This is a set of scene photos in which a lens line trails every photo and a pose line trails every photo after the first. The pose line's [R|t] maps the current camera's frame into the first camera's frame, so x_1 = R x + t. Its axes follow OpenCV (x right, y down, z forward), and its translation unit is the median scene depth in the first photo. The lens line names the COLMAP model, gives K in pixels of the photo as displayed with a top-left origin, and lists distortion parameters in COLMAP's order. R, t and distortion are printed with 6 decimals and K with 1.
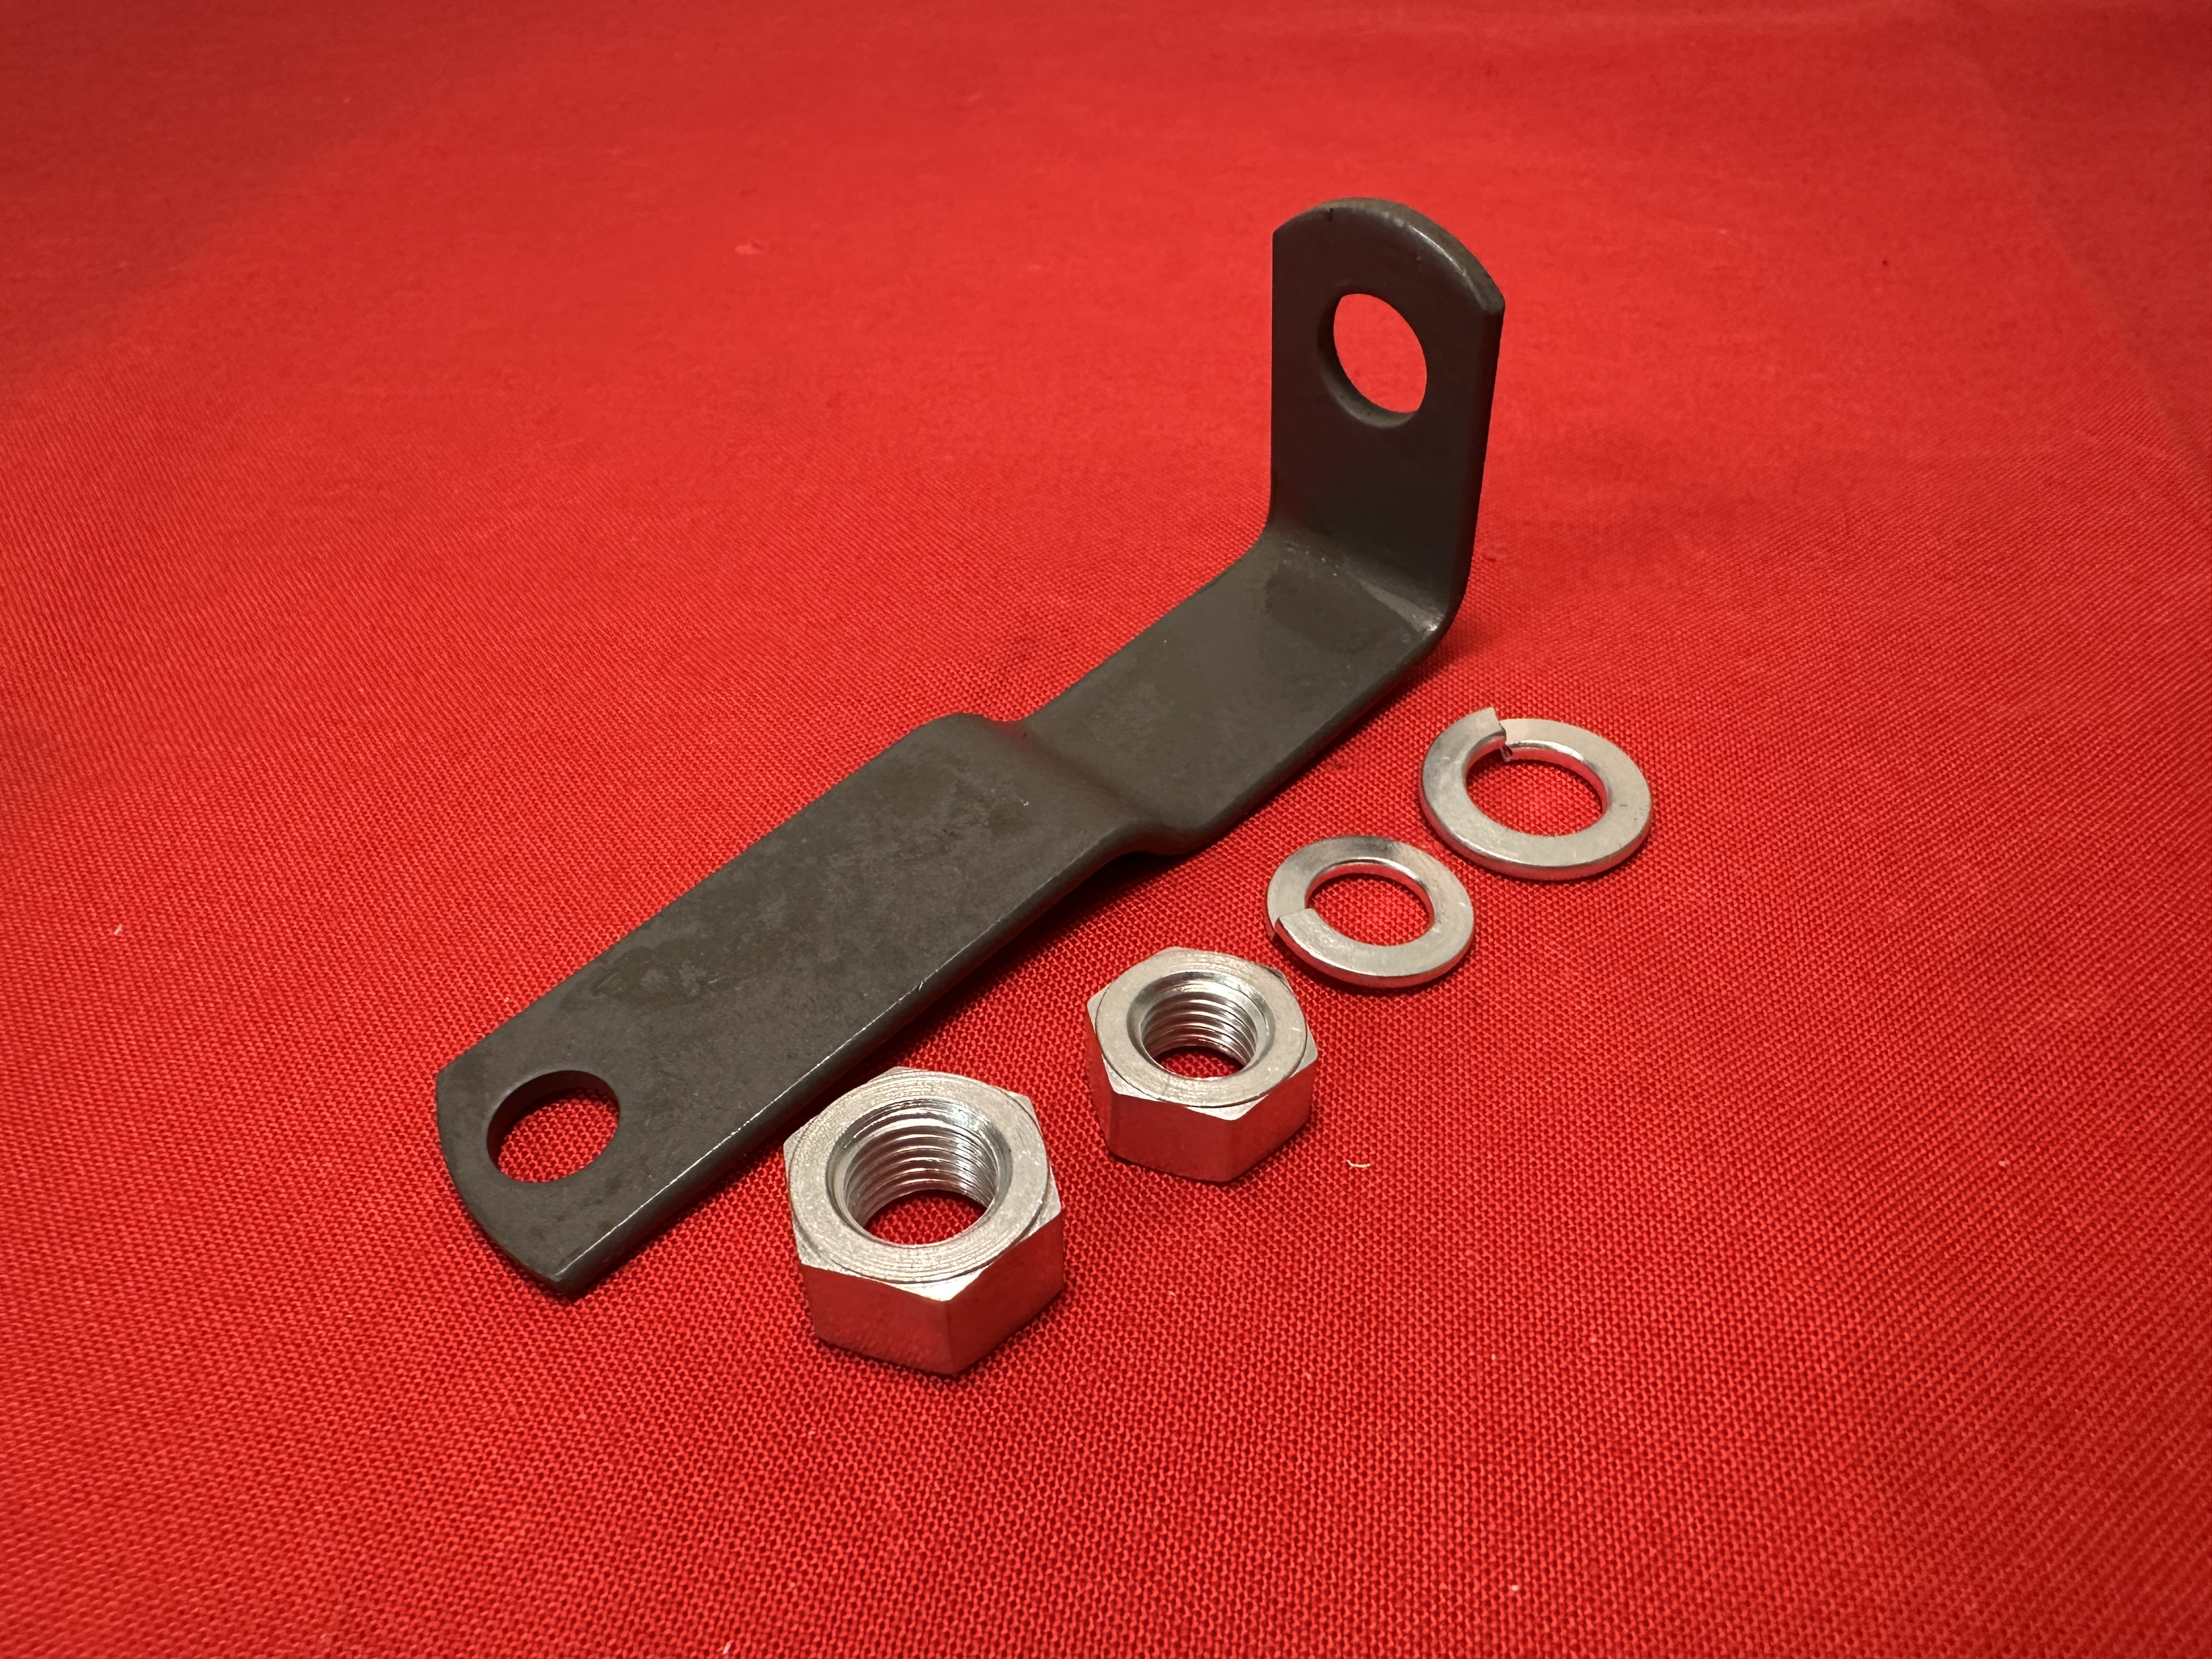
lens RADIAL K [[1624.1, 0, 1106.0], [0, 1624.1, 829.5], [0, 0, 1]] dist [0.003329, -0.006792]
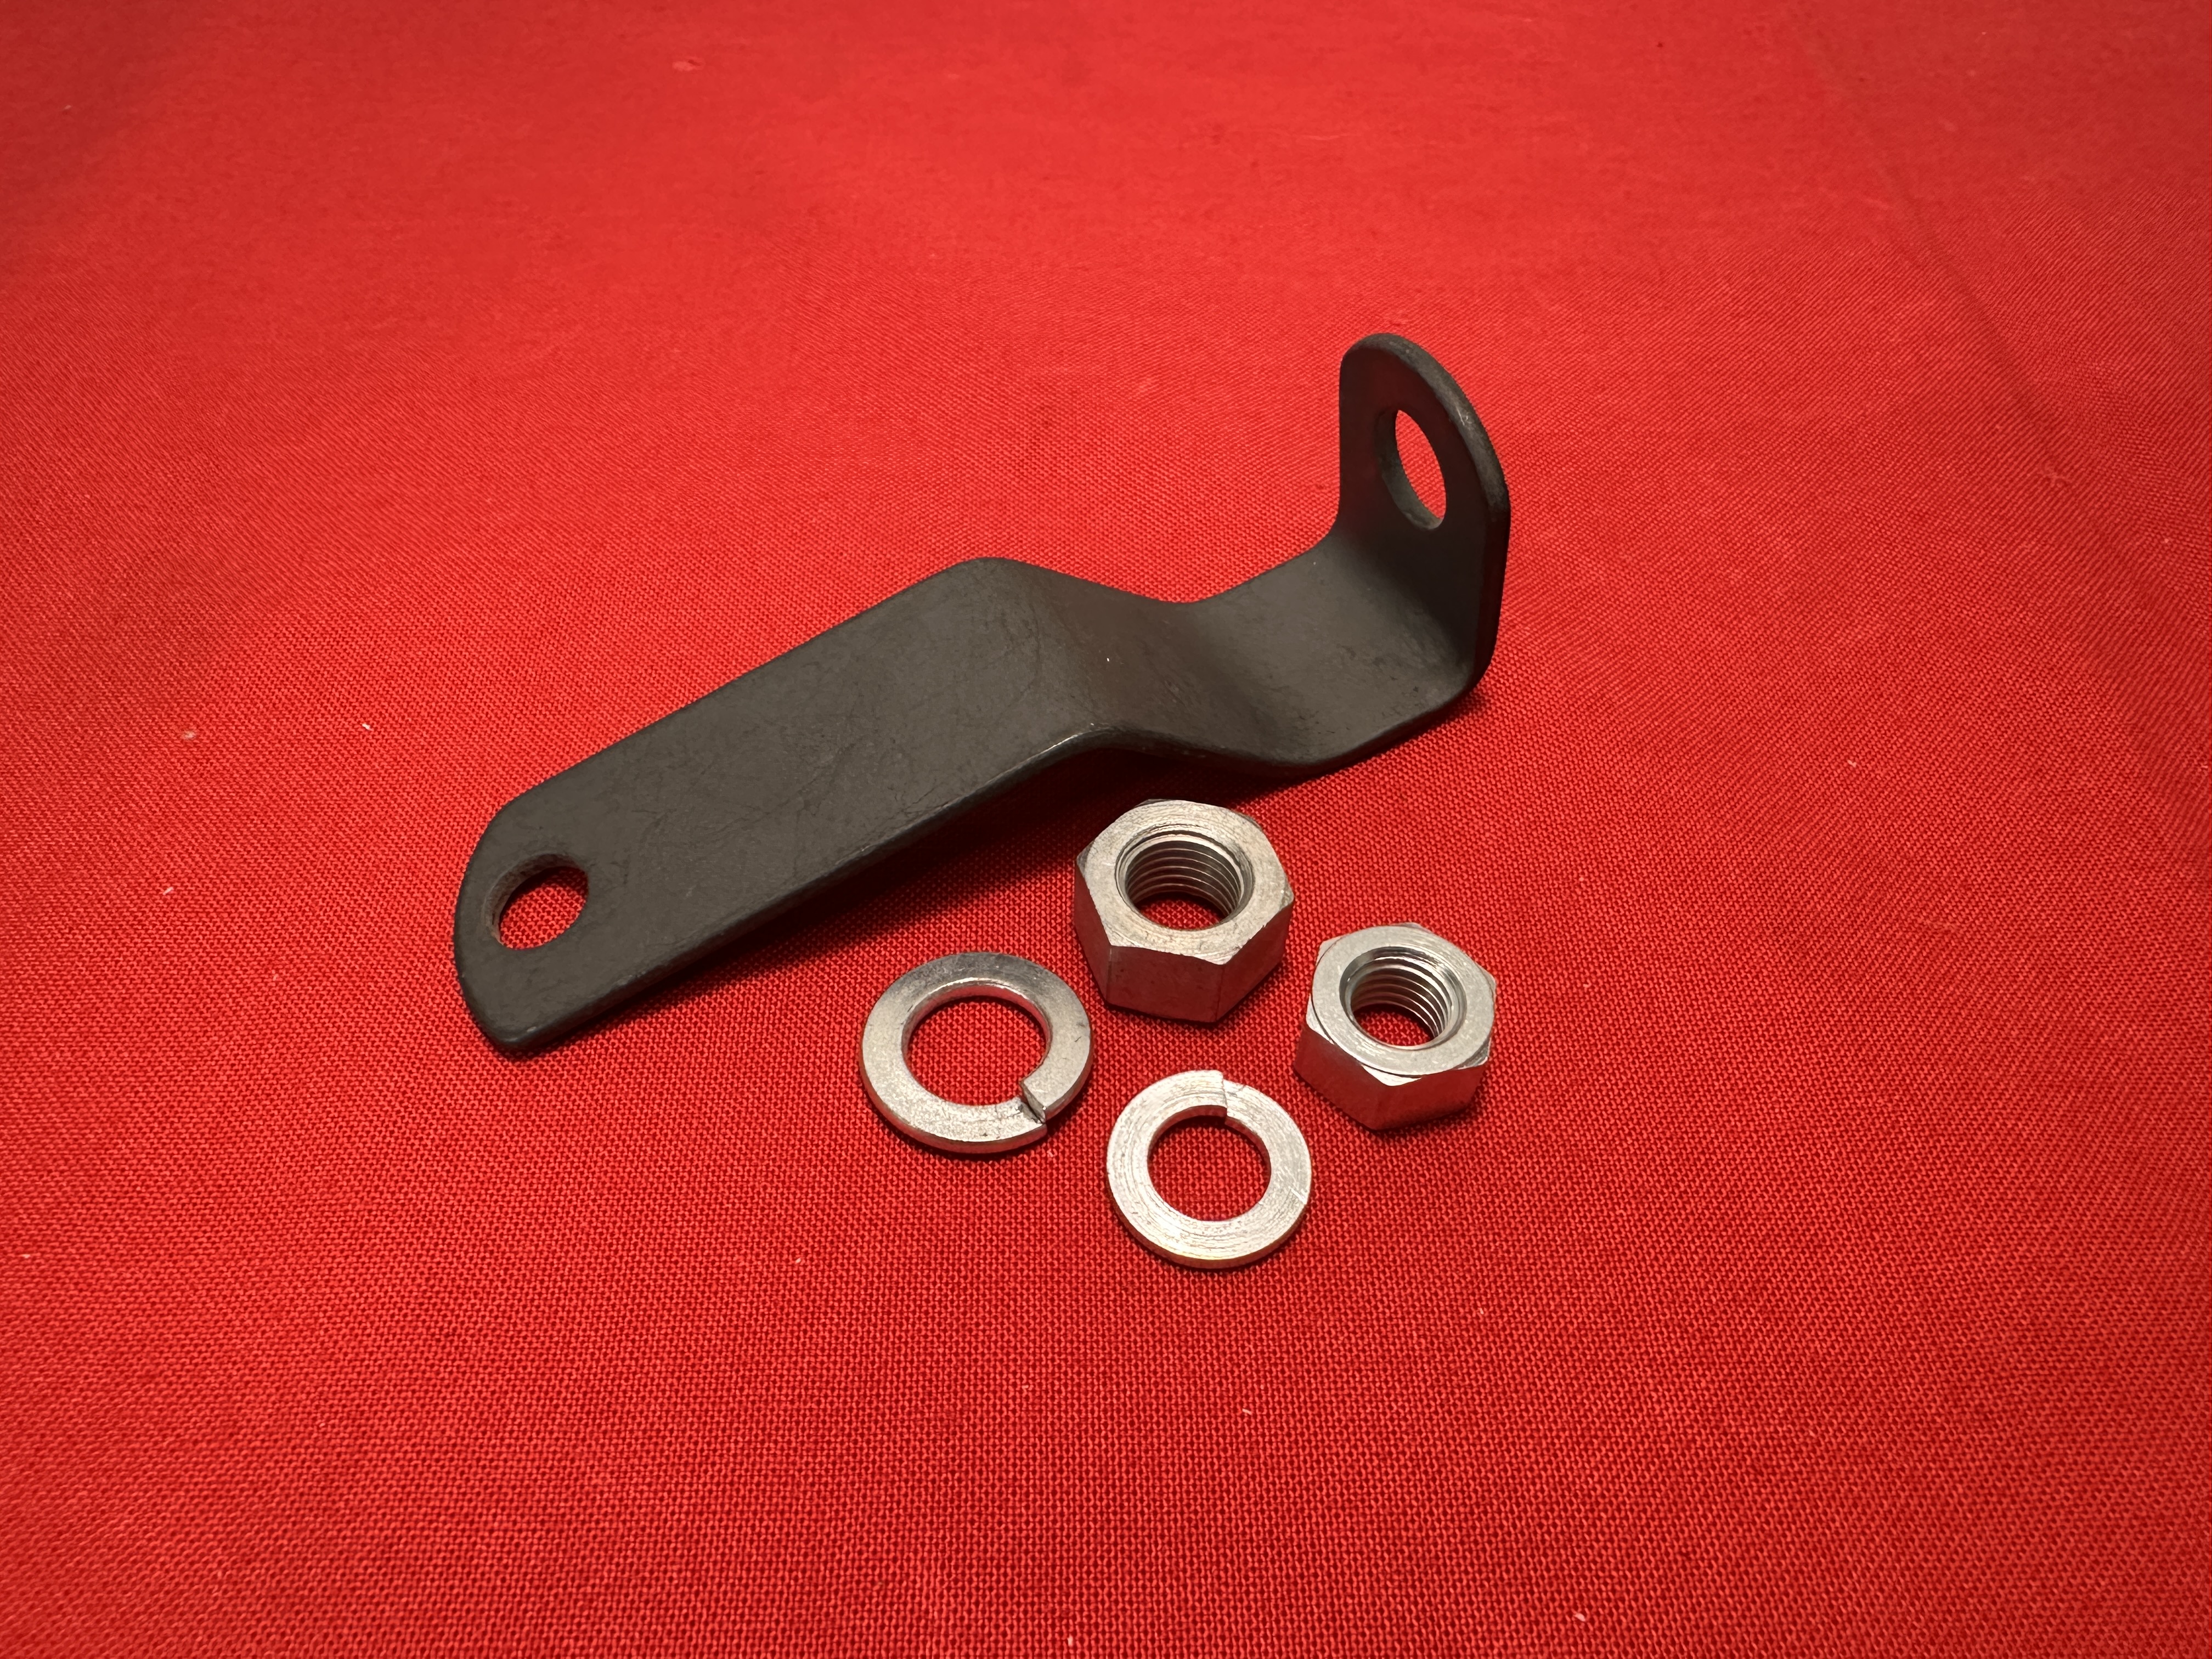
lens RADIAL K [[1624.1, 0, 1106.0], [0, 1624.1, 829.5], [0, 0, 1]] dist [0.003329, -0.006792]
pose [[0.980504, -0.111954, 0.161490, -0.206205], [0.089021, 0.985731, 0.142861, 0.014921], [-0.175179, -0.125700, 0.976479, -0.195212]]
